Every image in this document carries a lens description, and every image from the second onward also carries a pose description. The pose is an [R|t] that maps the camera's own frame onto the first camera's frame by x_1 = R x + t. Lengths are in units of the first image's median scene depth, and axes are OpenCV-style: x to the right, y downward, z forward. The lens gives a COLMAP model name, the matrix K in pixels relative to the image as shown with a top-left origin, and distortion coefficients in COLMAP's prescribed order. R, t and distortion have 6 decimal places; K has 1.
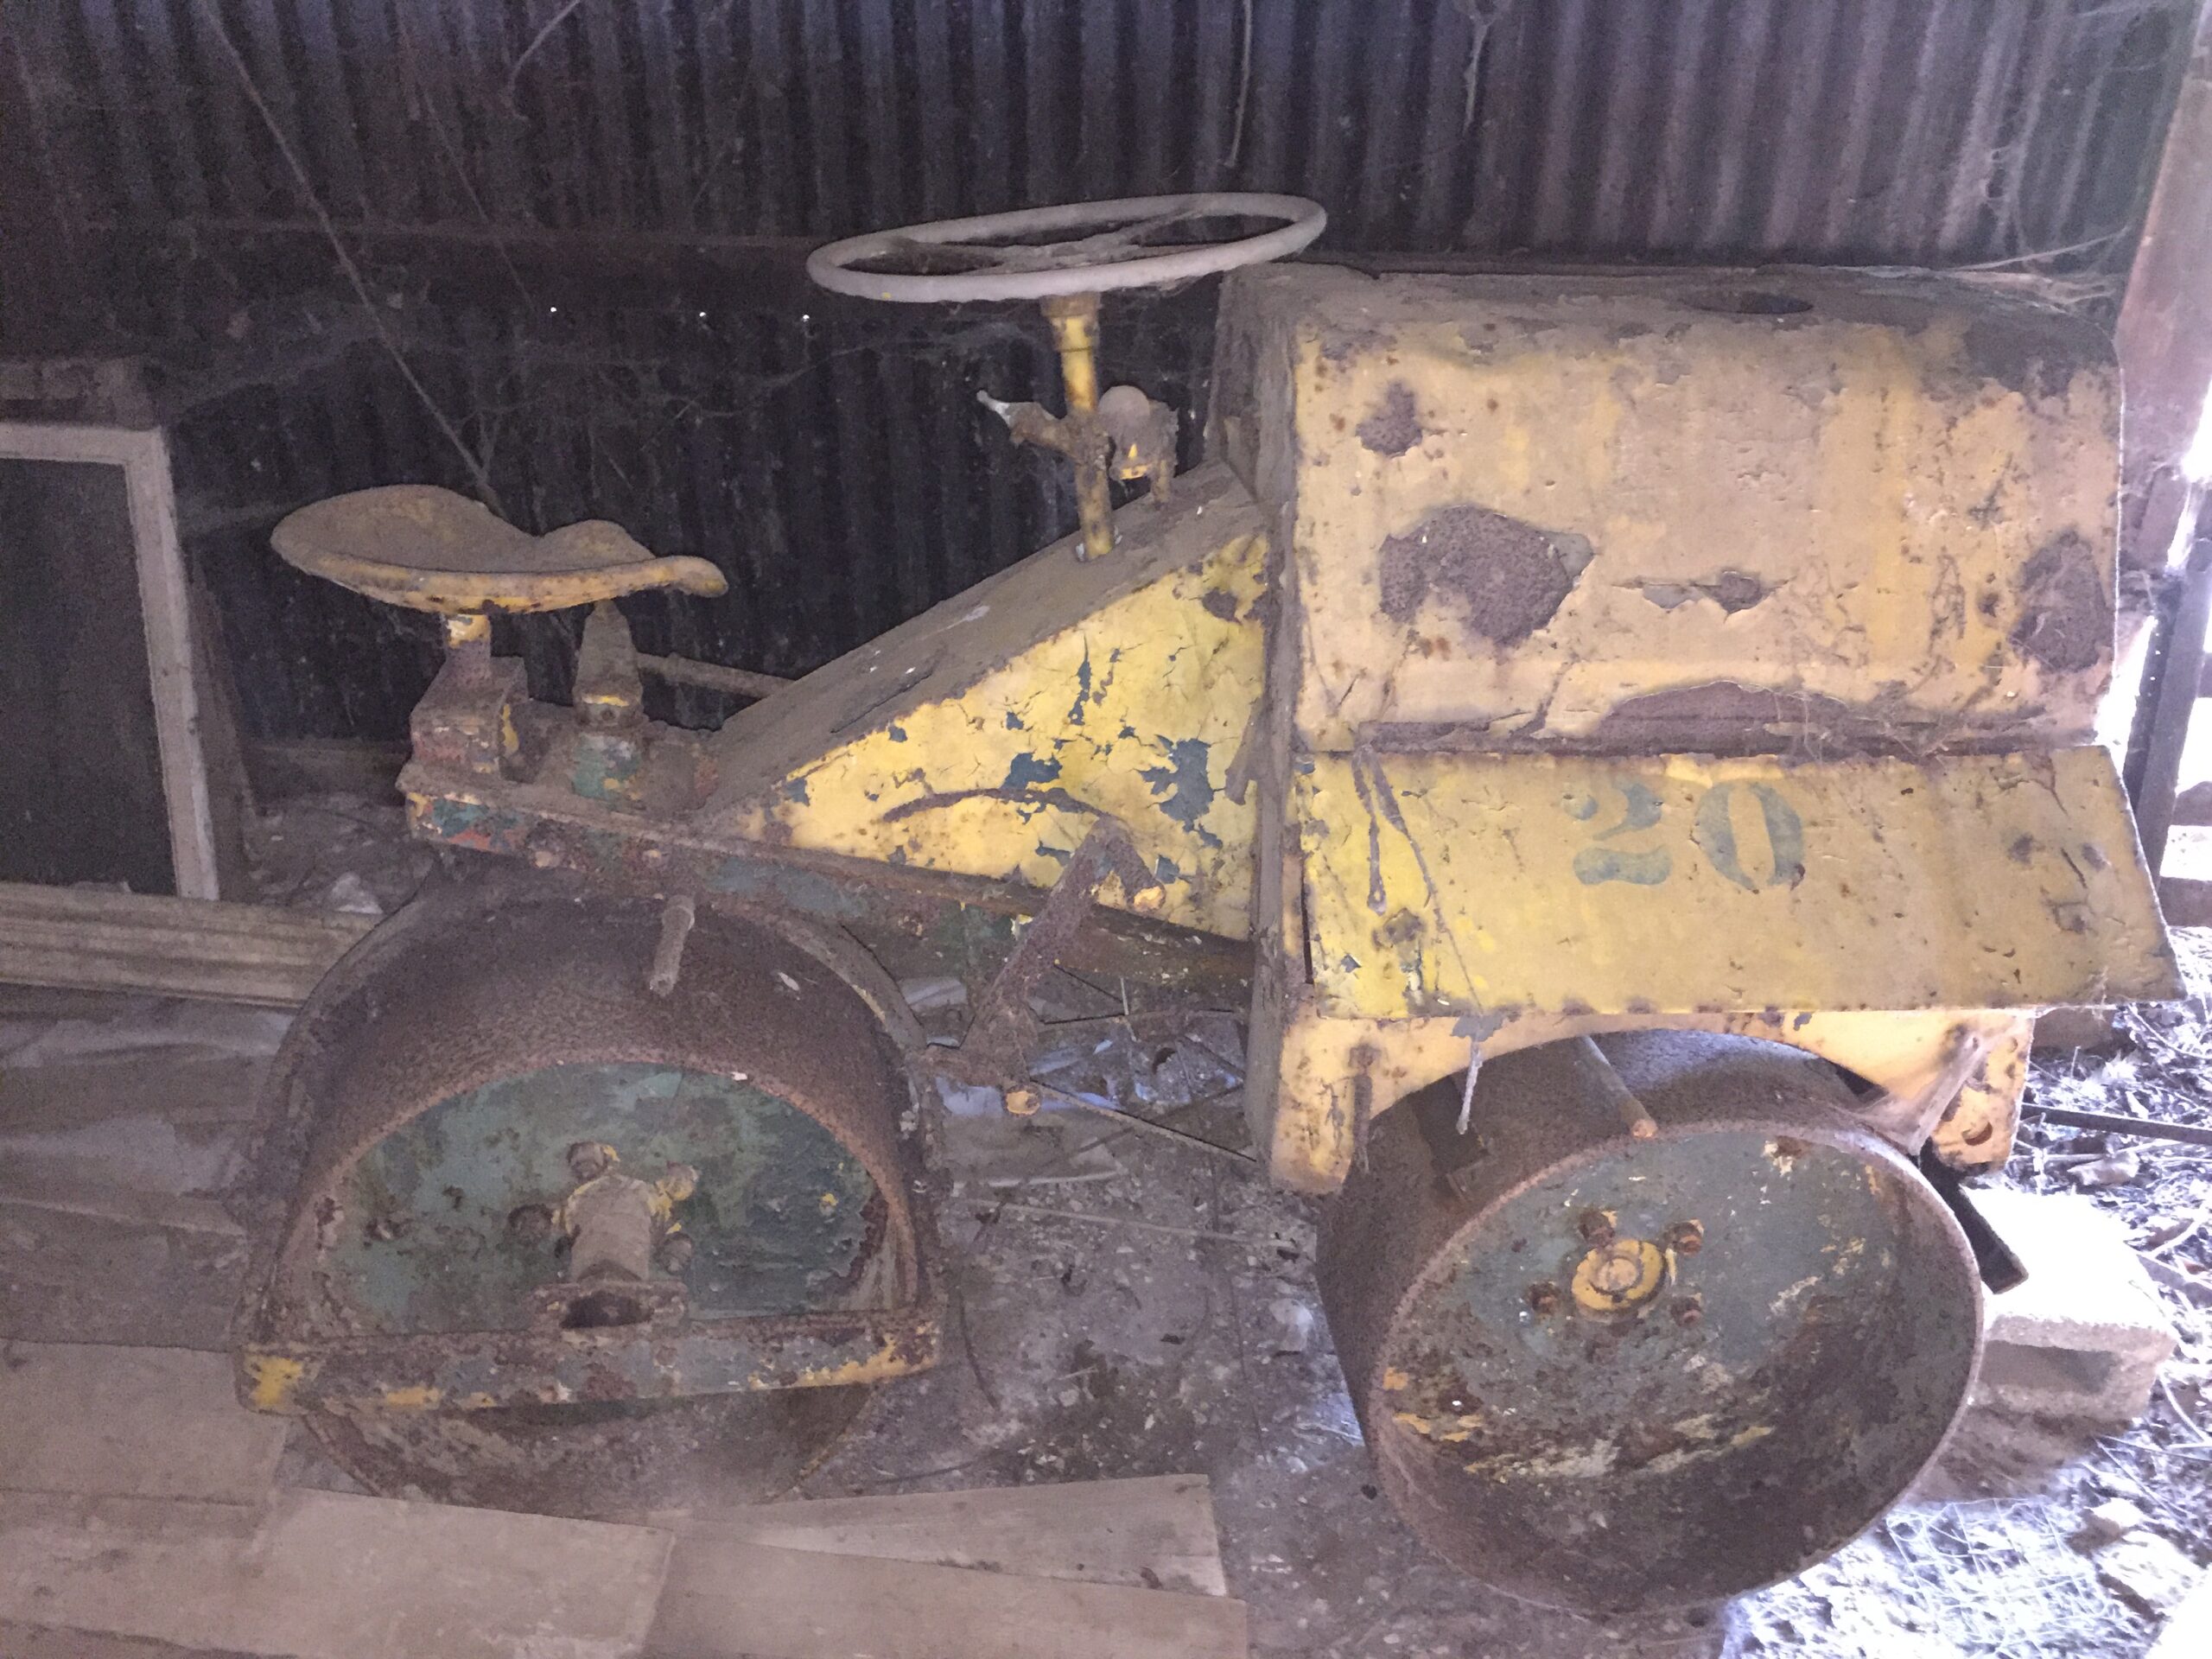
lens RADIAL K [[1886.6, 0, 1106.0], [0, 1886.6, 829.5], [0, 0, 1]] dist [0.065866, -0.075830]
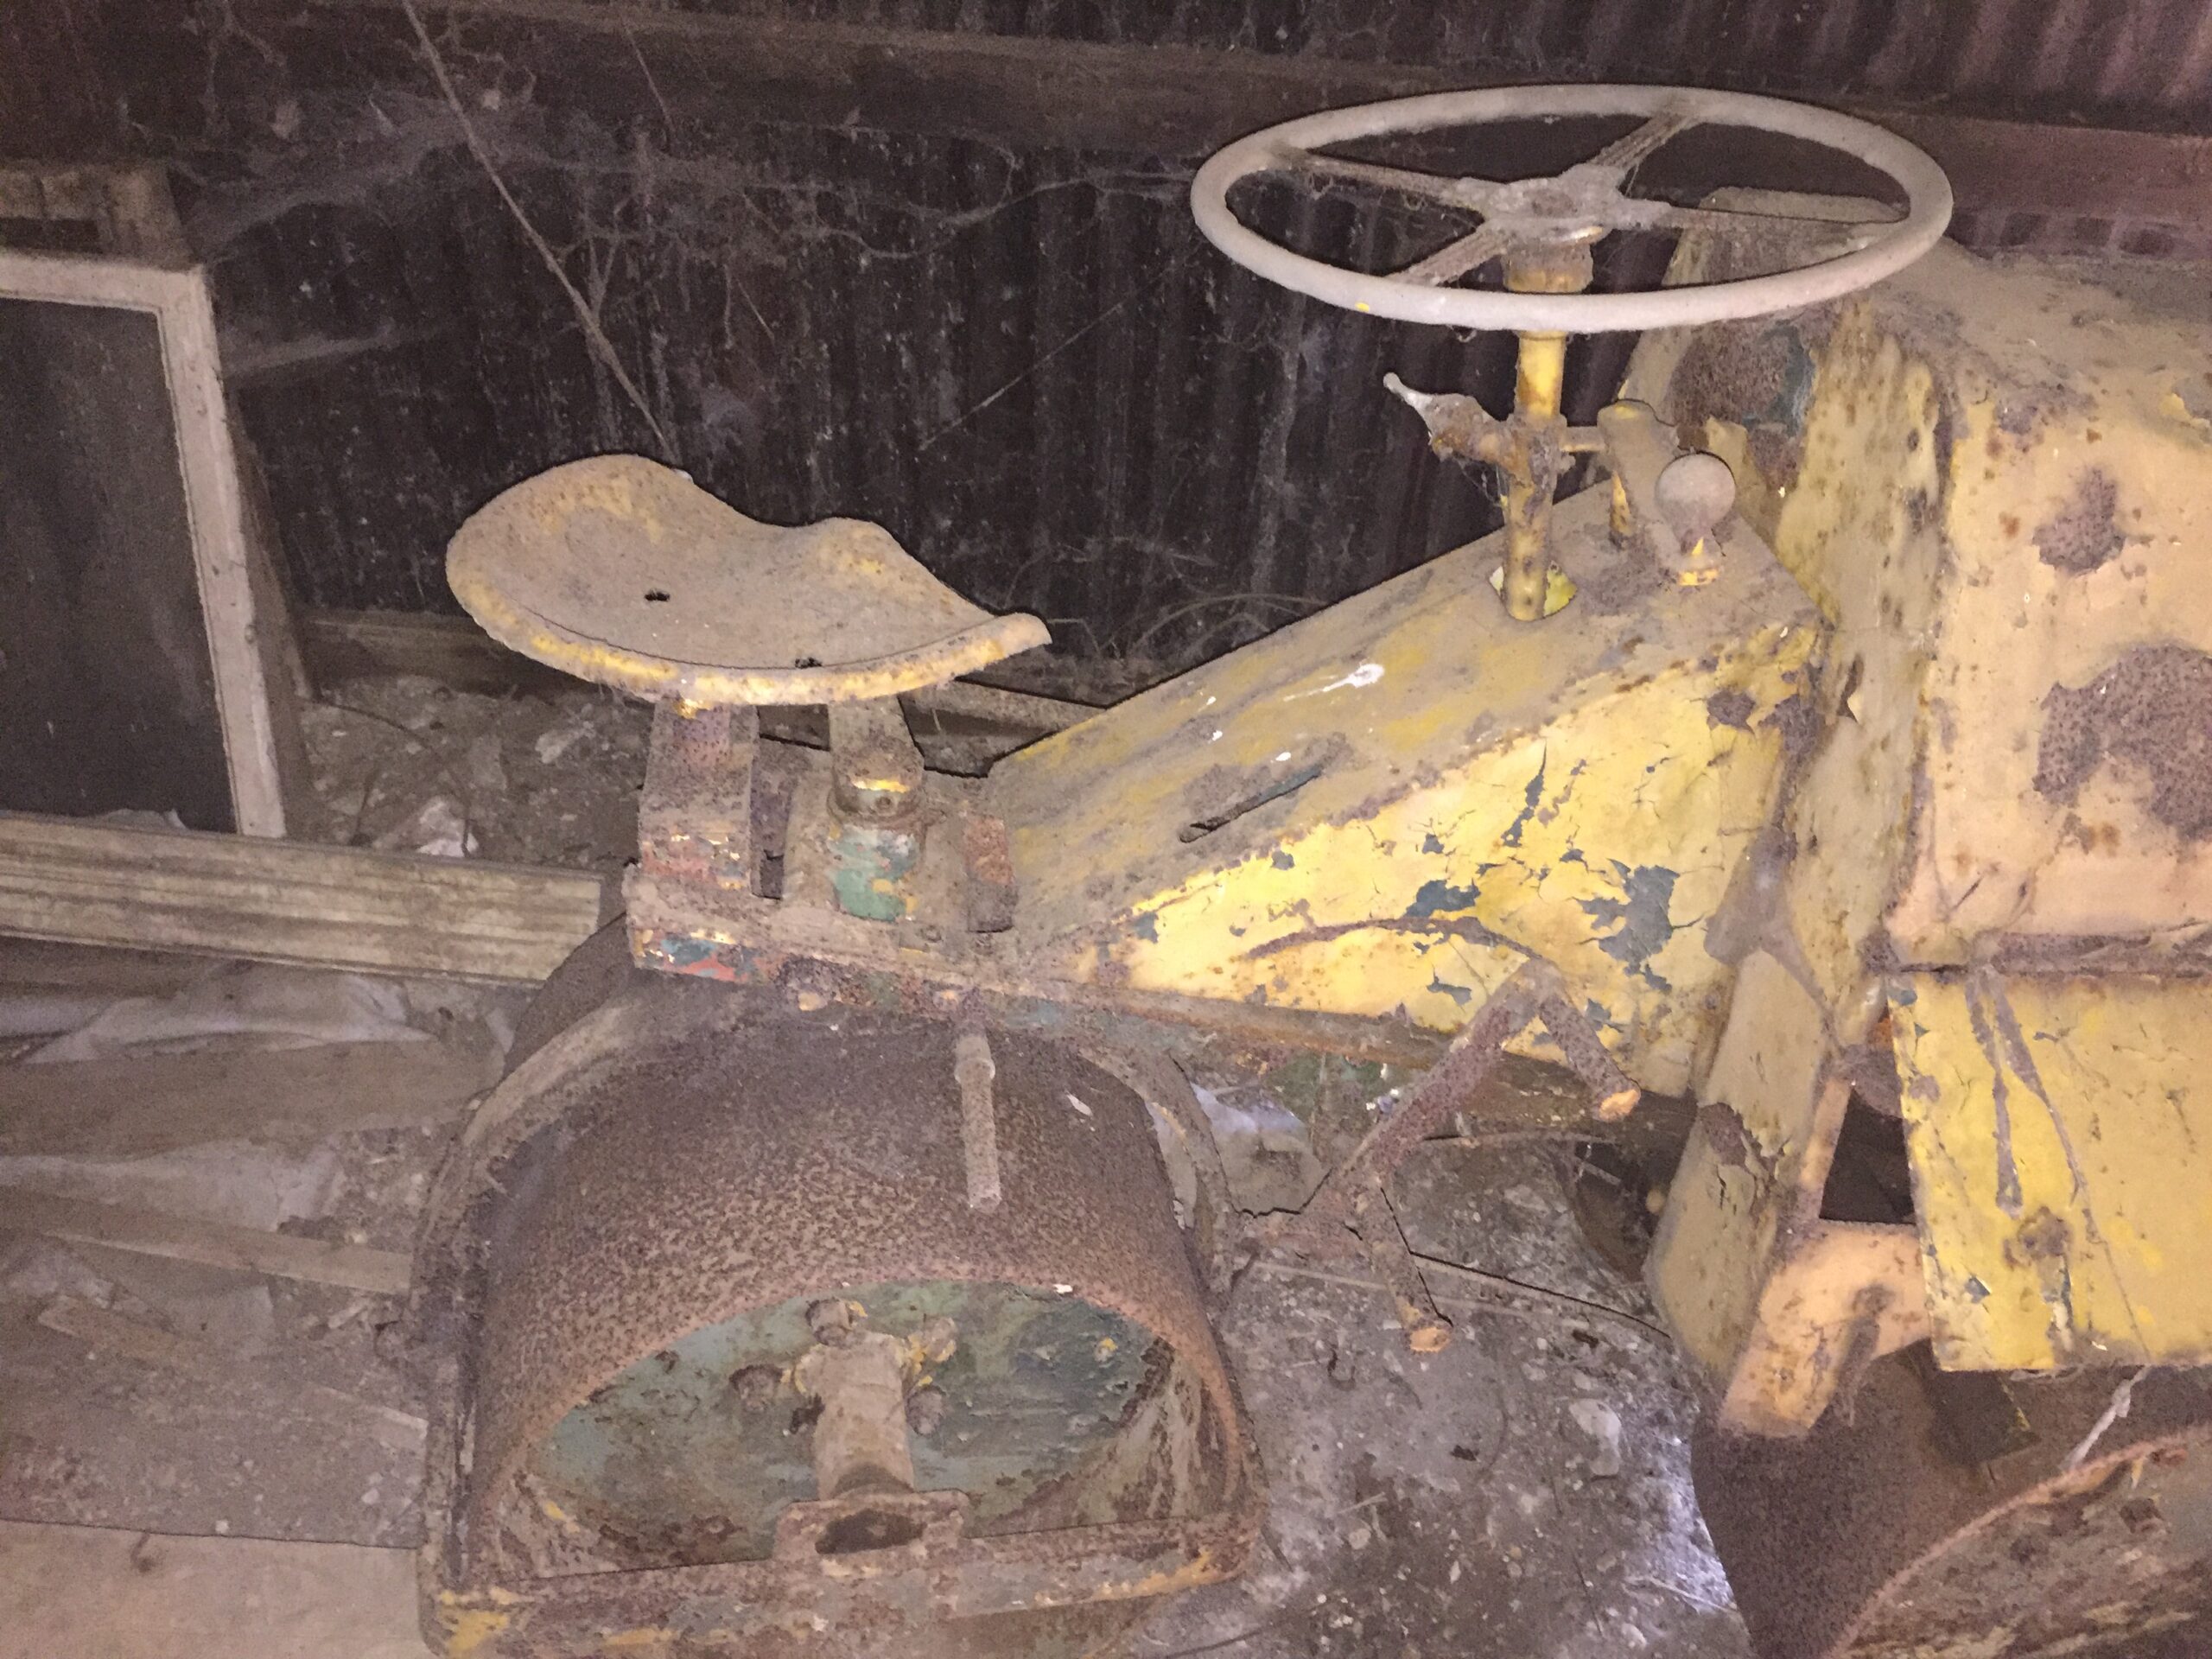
lens RADIAL K [[1886.6, 0, 1106.0], [0, 1886.6, 829.5], [0, 0, 1]] dist [0.065866, -0.075830]
pose [[0.999086, 0.030670, 0.029764, -0.194326], [-0.035328, 0.984584, 0.171310, -0.180862], [-0.024052, -0.172205, 0.984768, 0.248703]]
